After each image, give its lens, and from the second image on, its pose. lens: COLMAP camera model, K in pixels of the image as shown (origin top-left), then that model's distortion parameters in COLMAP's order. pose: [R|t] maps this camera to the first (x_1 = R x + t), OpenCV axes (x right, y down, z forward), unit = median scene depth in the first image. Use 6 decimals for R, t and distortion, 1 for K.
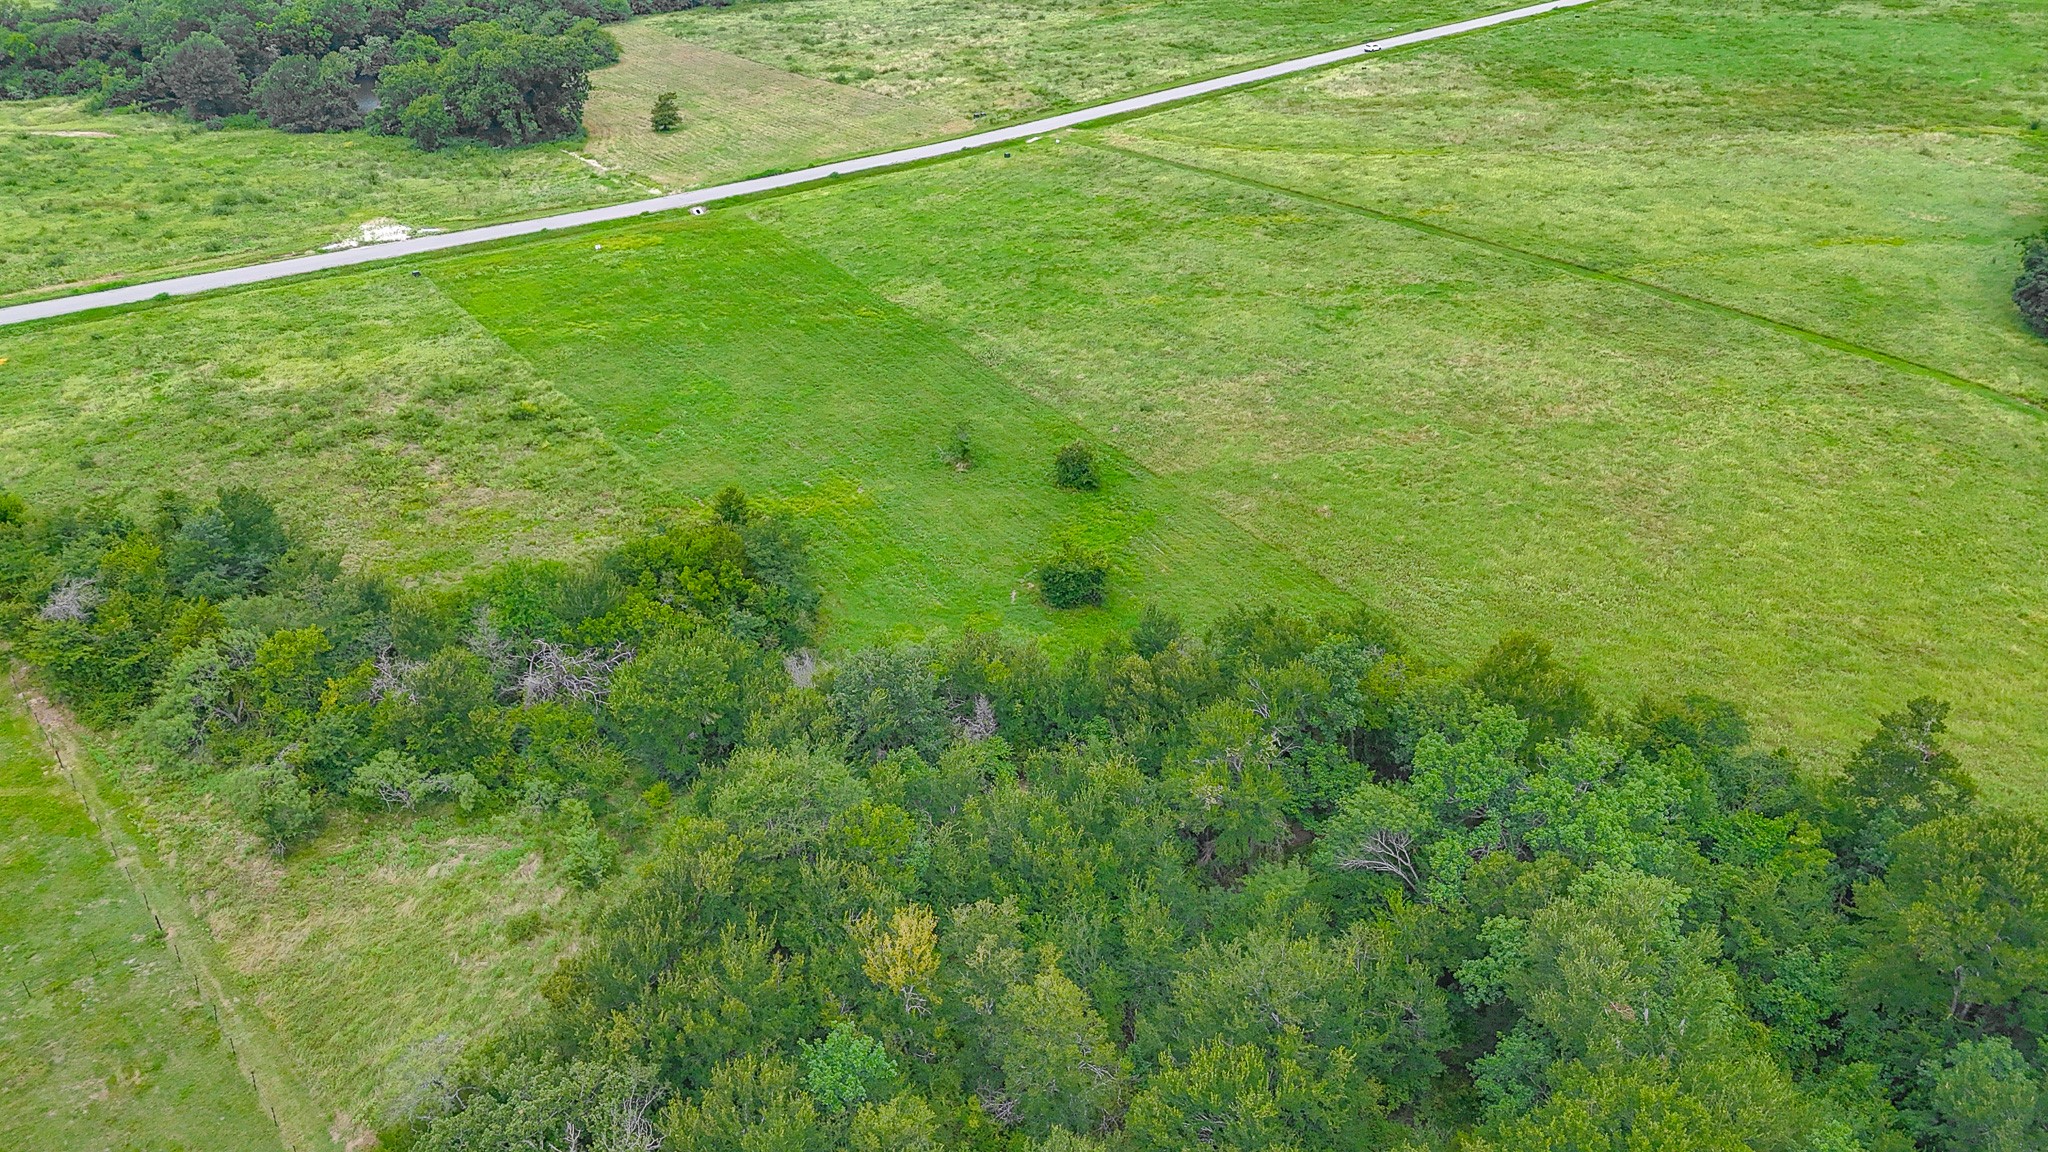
lens RADIAL K [[1561.6, 0, 1026.8], [0, 1561.6, 581.8], [0, 0, 1]] dist [0.064523, -0.051112]
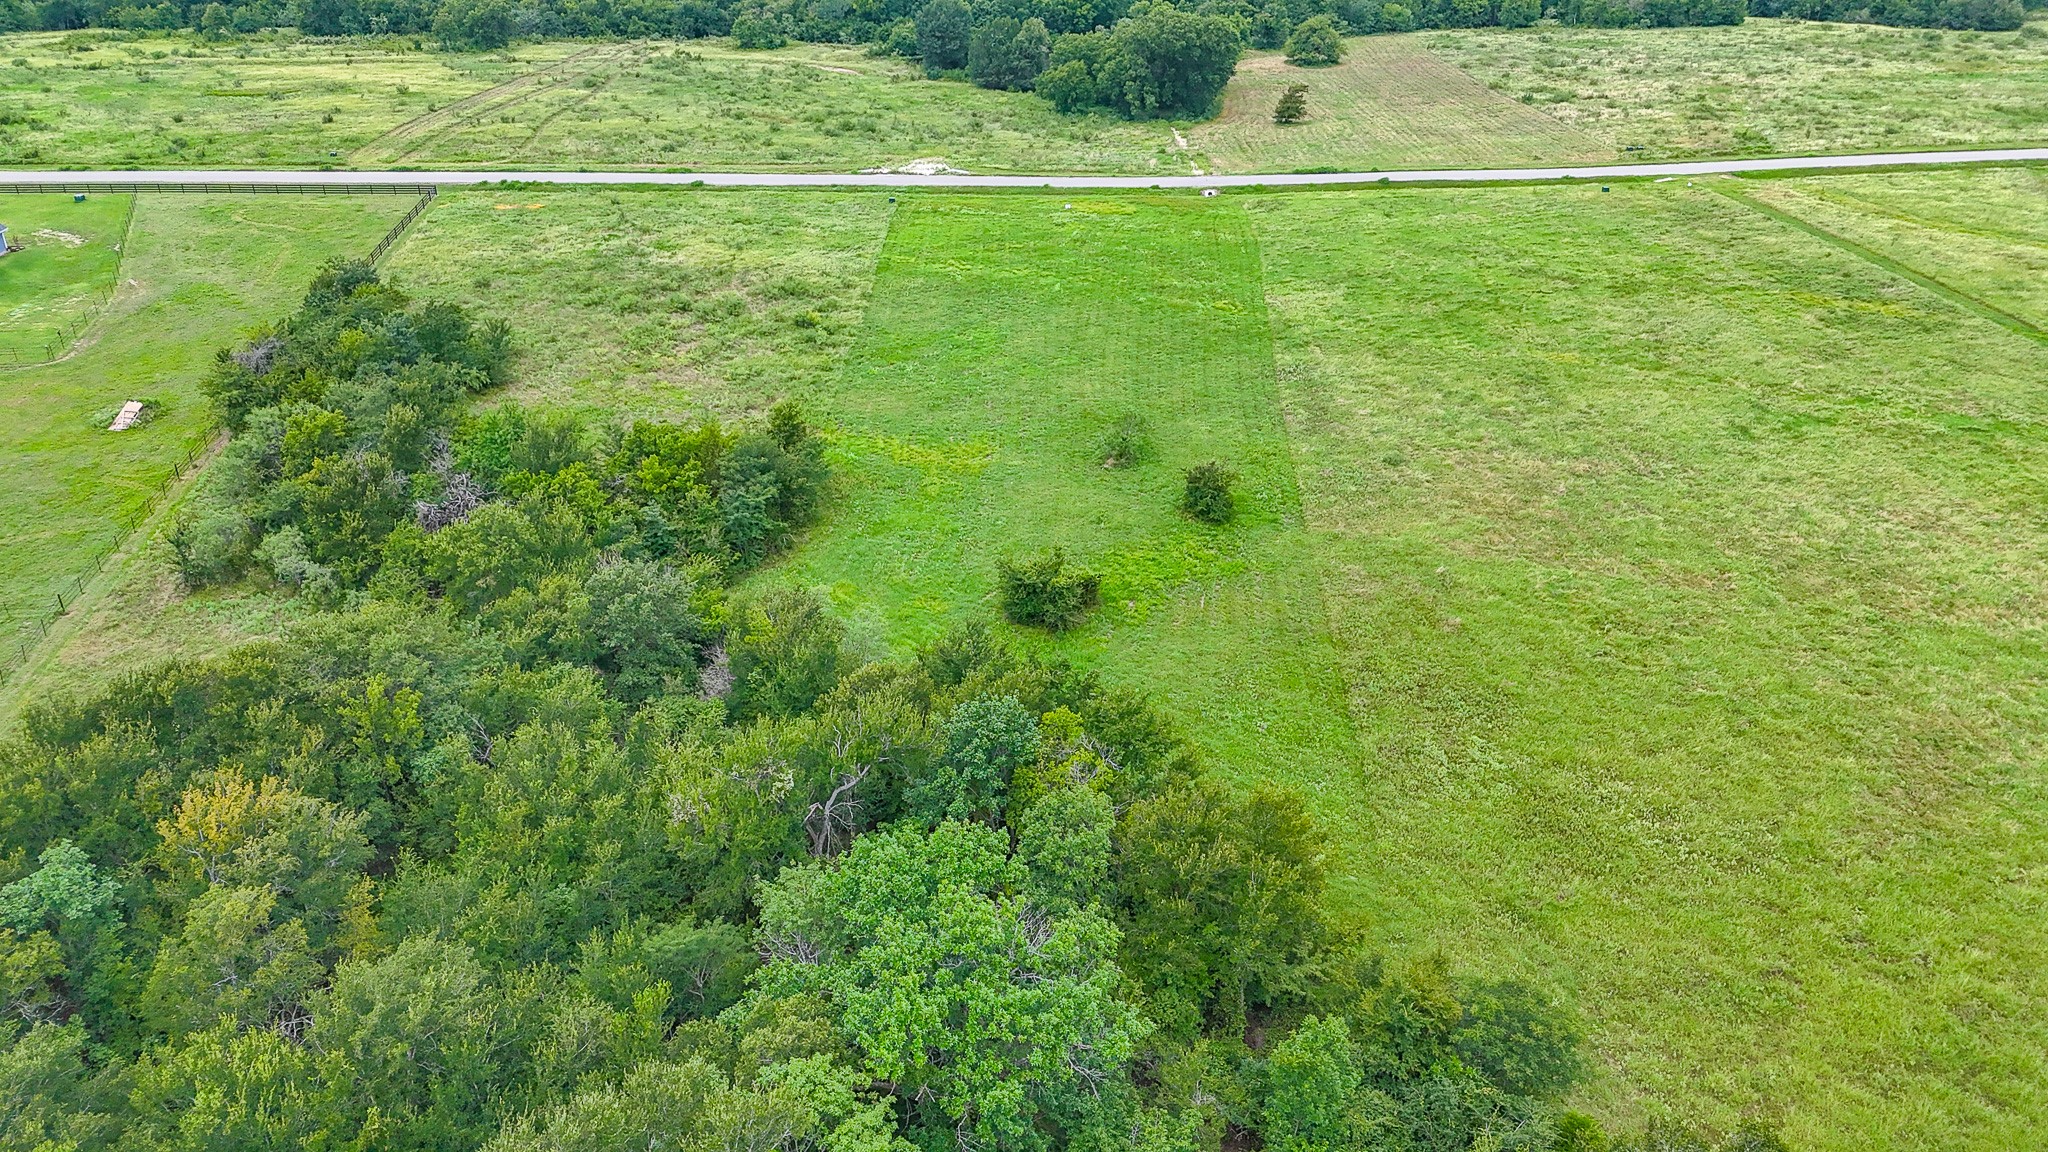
lens RADIAL K [[1561.6, 0, 1016.7], [0, 1561.6, 576.6], [0, 0, 1]] dist [0.064523, -0.051112]
pose [[0.800655, 0.273566, -0.533023, 0.269317], [-0.292114, 0.955004, 0.051357, -0.028606], [0.523089, 0.114584, 0.844541, 0.162664]]
